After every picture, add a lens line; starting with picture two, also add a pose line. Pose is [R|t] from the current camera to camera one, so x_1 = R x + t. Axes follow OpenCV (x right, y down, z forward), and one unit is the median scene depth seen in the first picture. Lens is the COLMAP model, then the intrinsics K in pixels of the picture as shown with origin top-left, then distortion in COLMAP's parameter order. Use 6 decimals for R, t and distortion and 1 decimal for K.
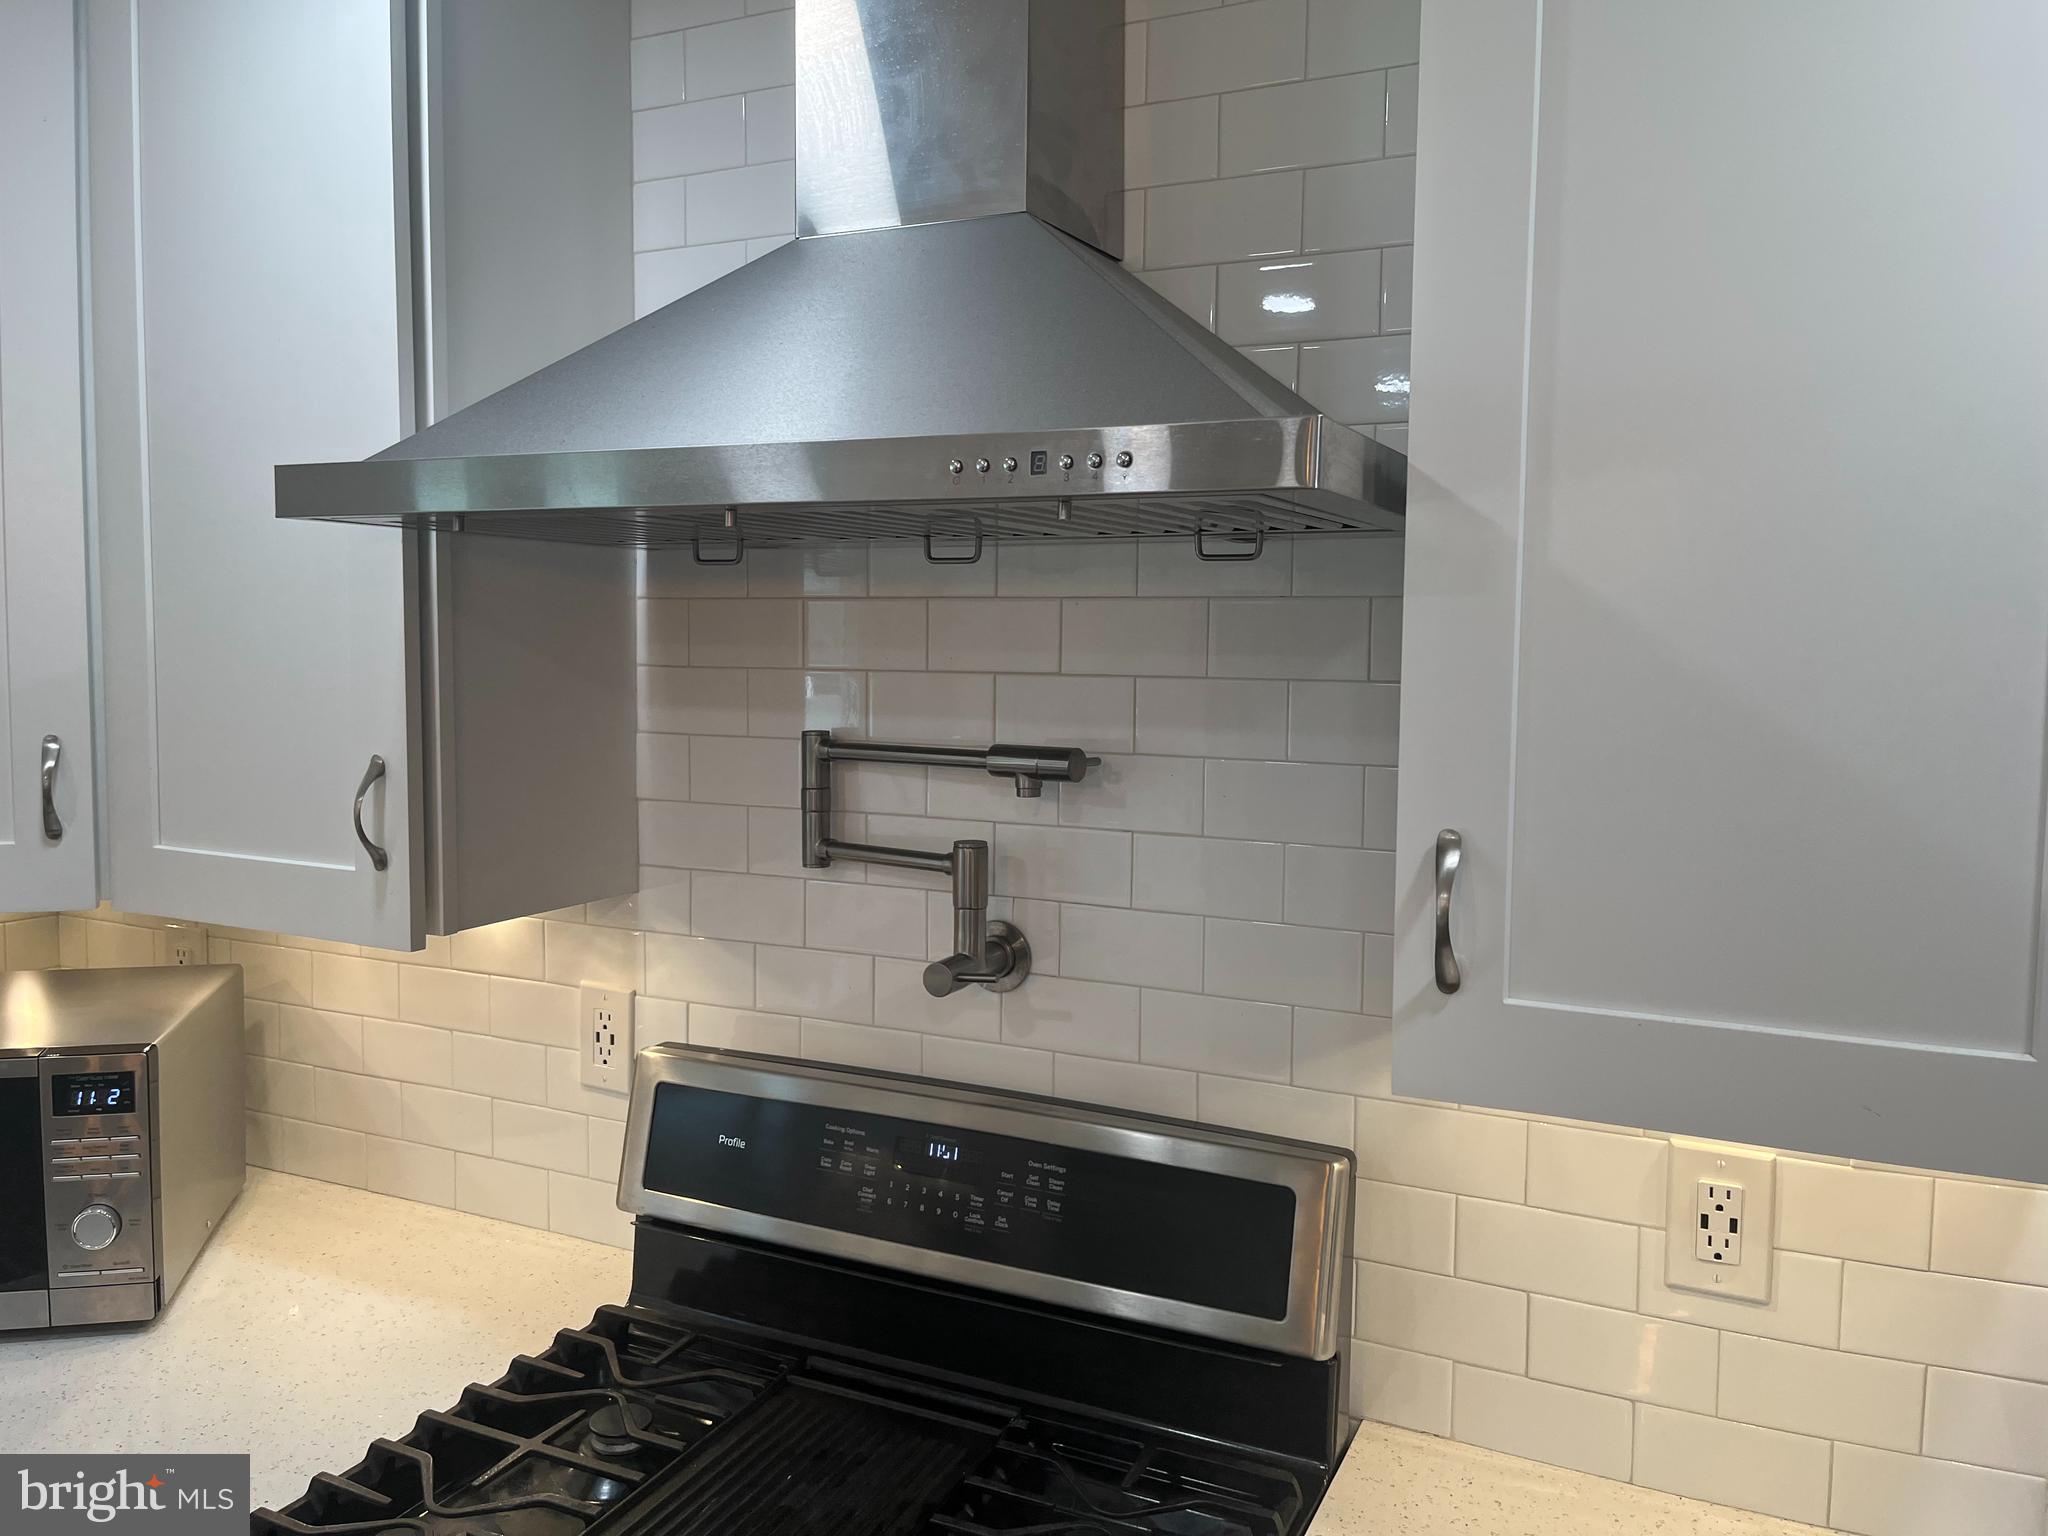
lens RADIAL K [[1541.4, 0, 1007.8], [0, 1541.4, 762.7], [0, 0, 1]] dist [0.048060, -0.072781]
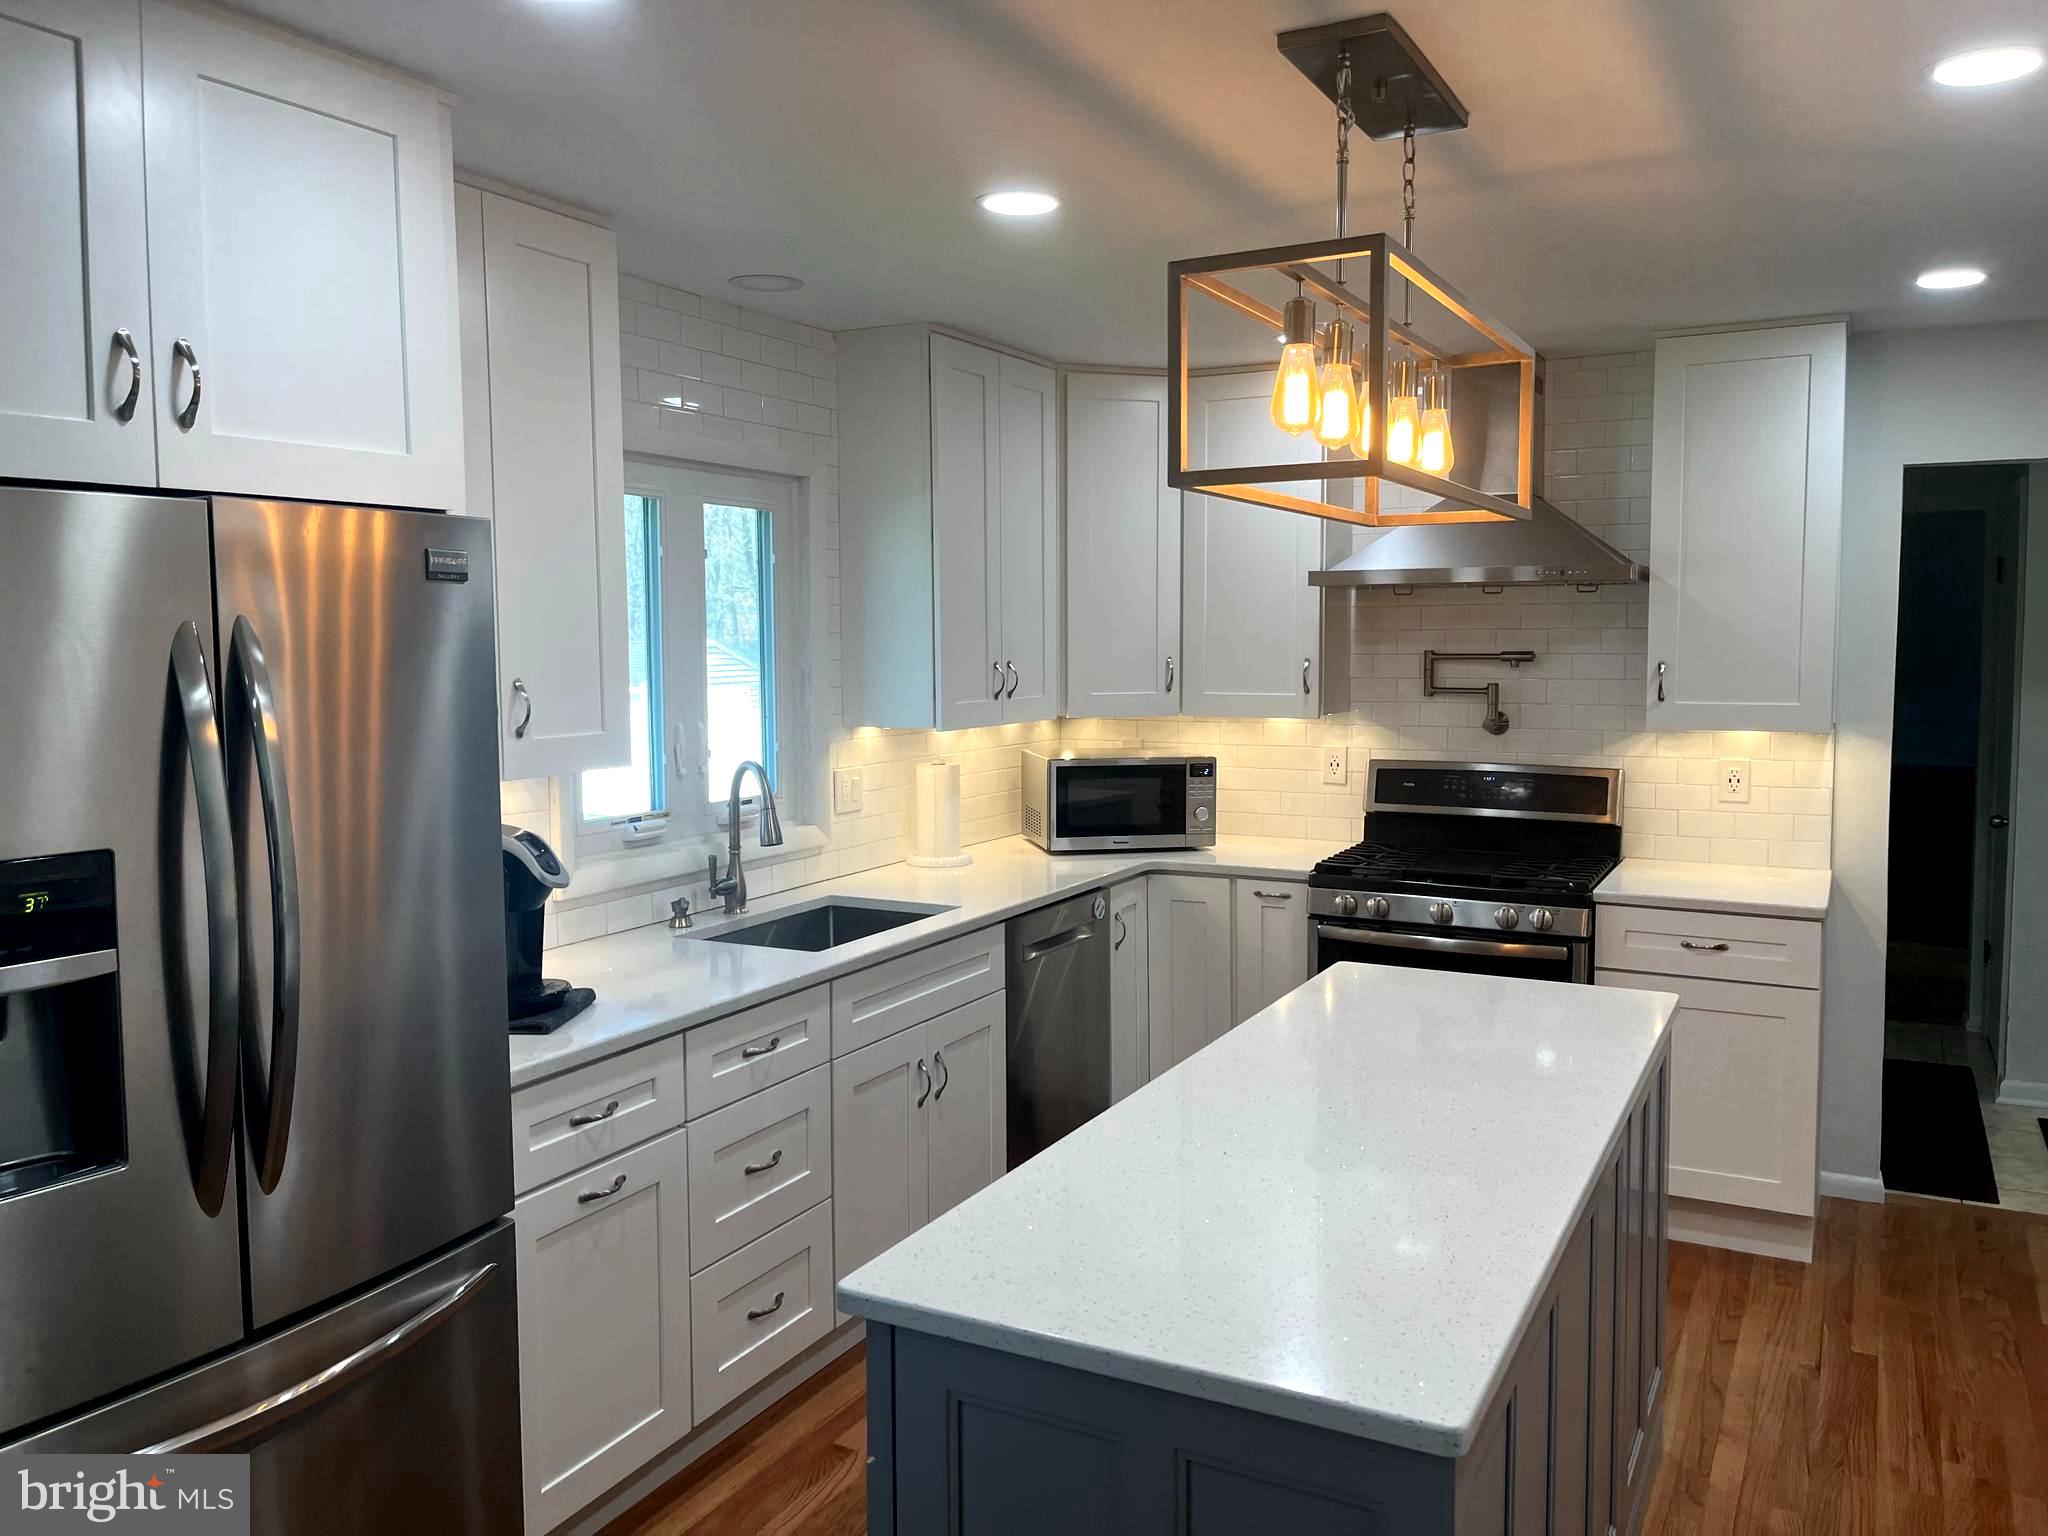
lens RADIAL K [[1541.4, 0, 1036.4], [0, 1541.4, 753.9], [0, 0, 1]] dist [0.048060, -0.072781]
pose [[0.999431, -0.012445, -0.031348, -0.823841], [0.012280, 0.999910, -0.005430, 0.194303], [0.031413, 0.005042, 0.999494, -2.088494]]
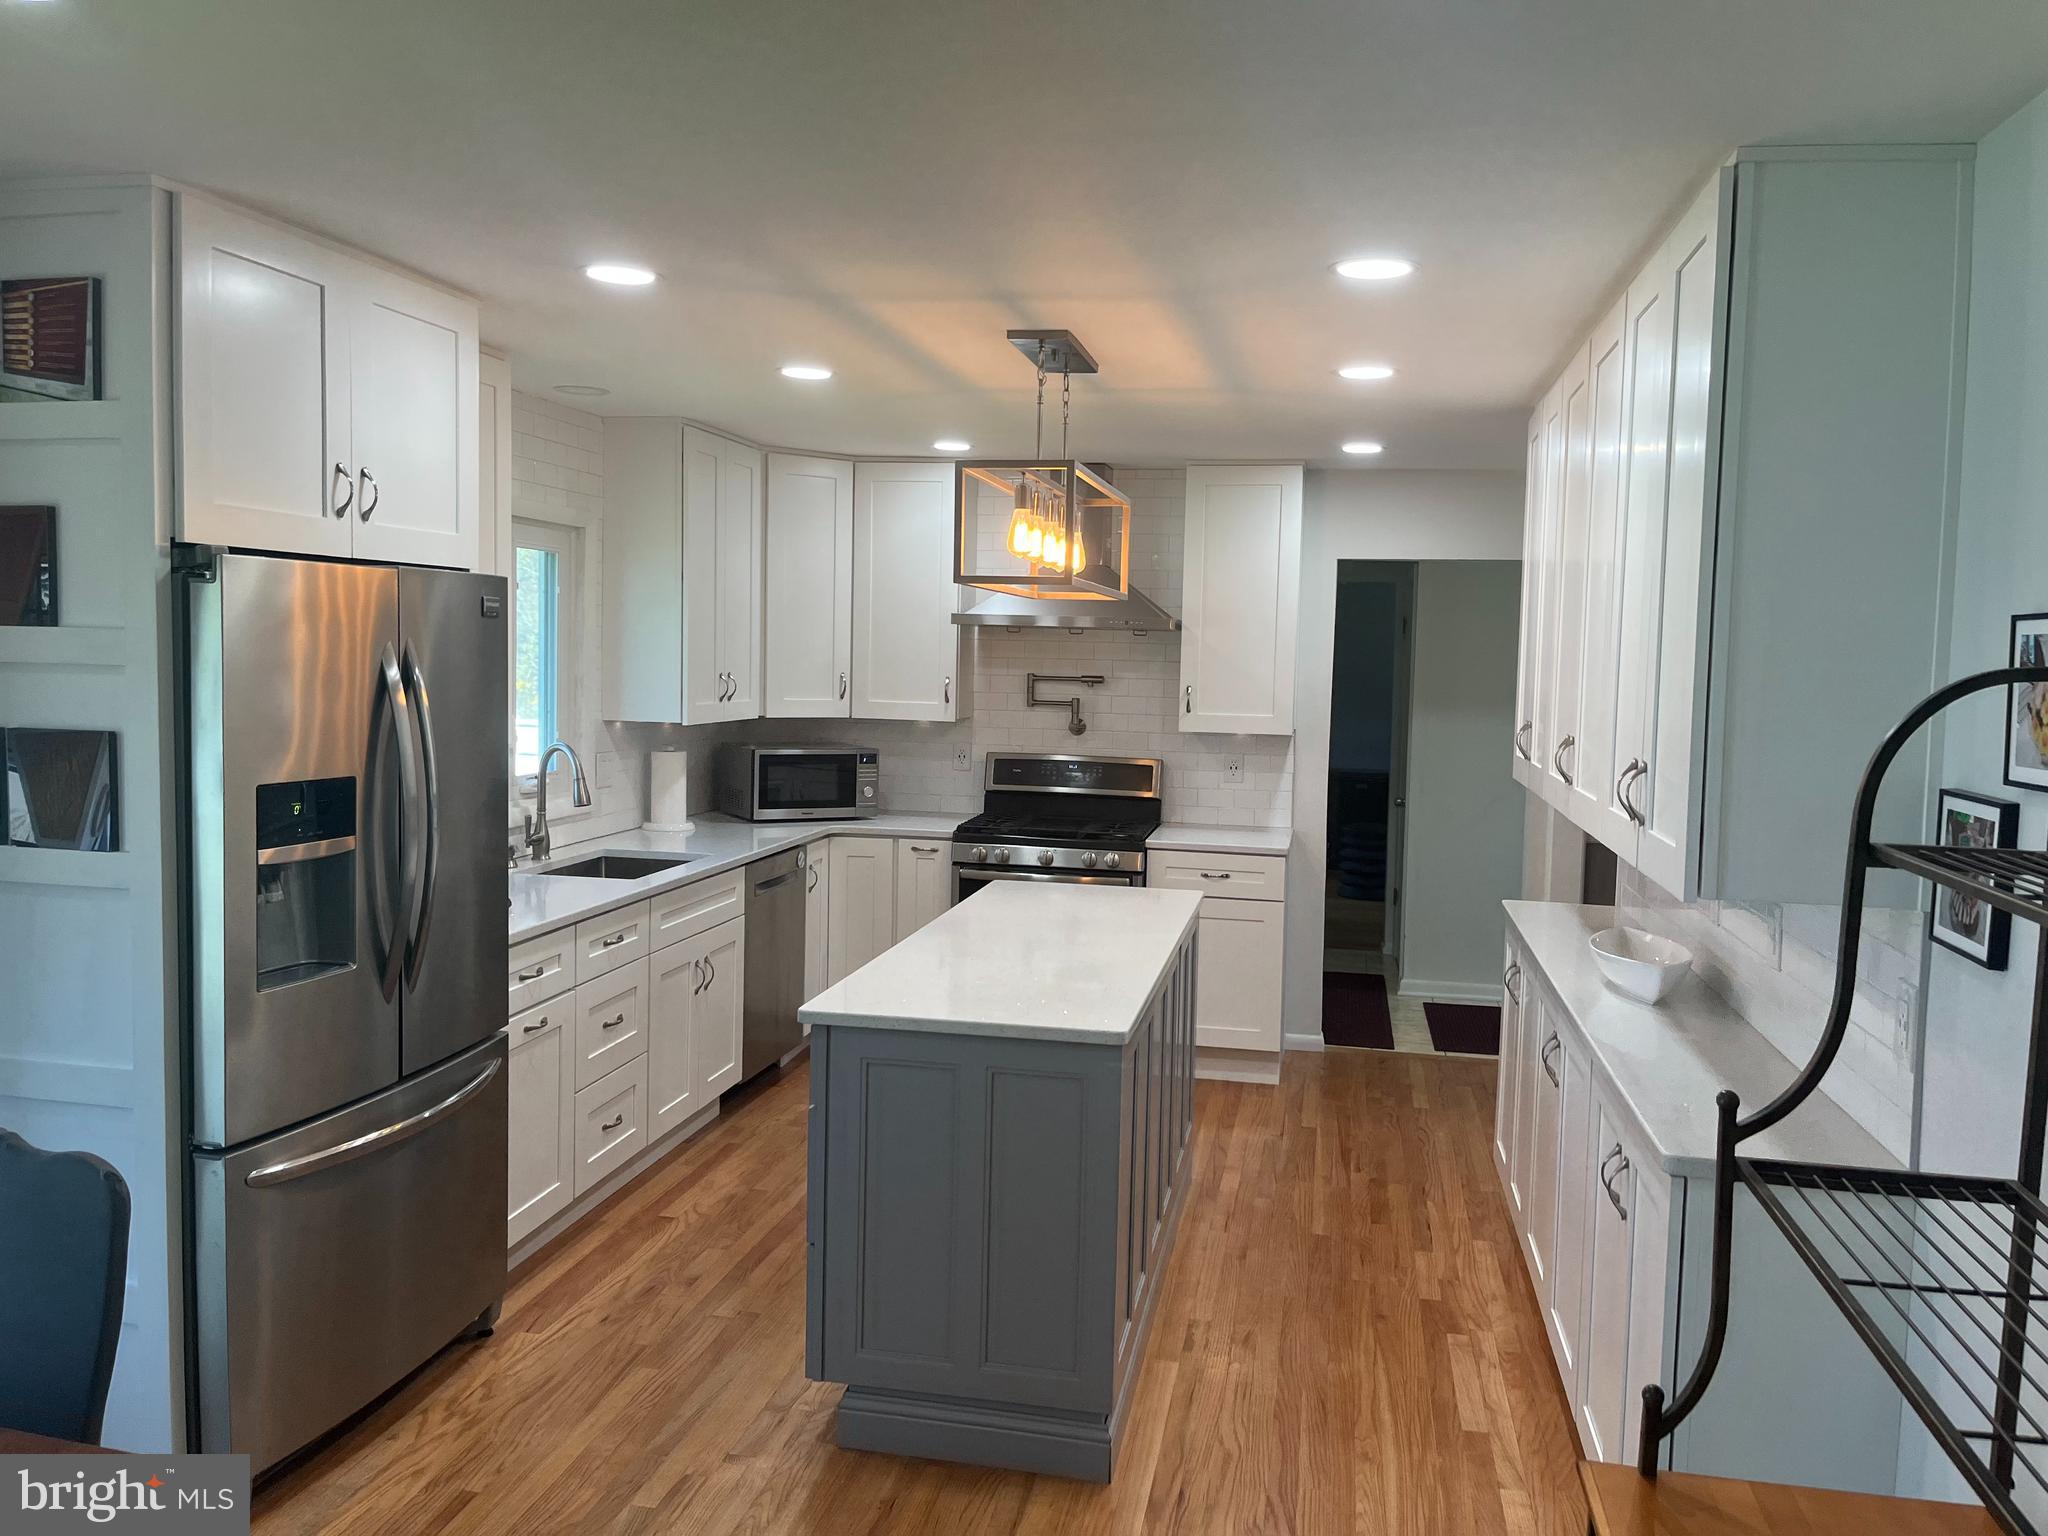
lens RADIAL K [[1541.4, 0, 1021.3], [0, 1541.4, 746.0], [0, 0, 1]] dist [0.048060, -0.072781]
pose [[0.966478, -0.001112, 0.256746, -1.248434], [0.005638, 0.999841, -0.016892, 0.251484], [-0.256686, 0.017774, 0.966331, -3.062621]]
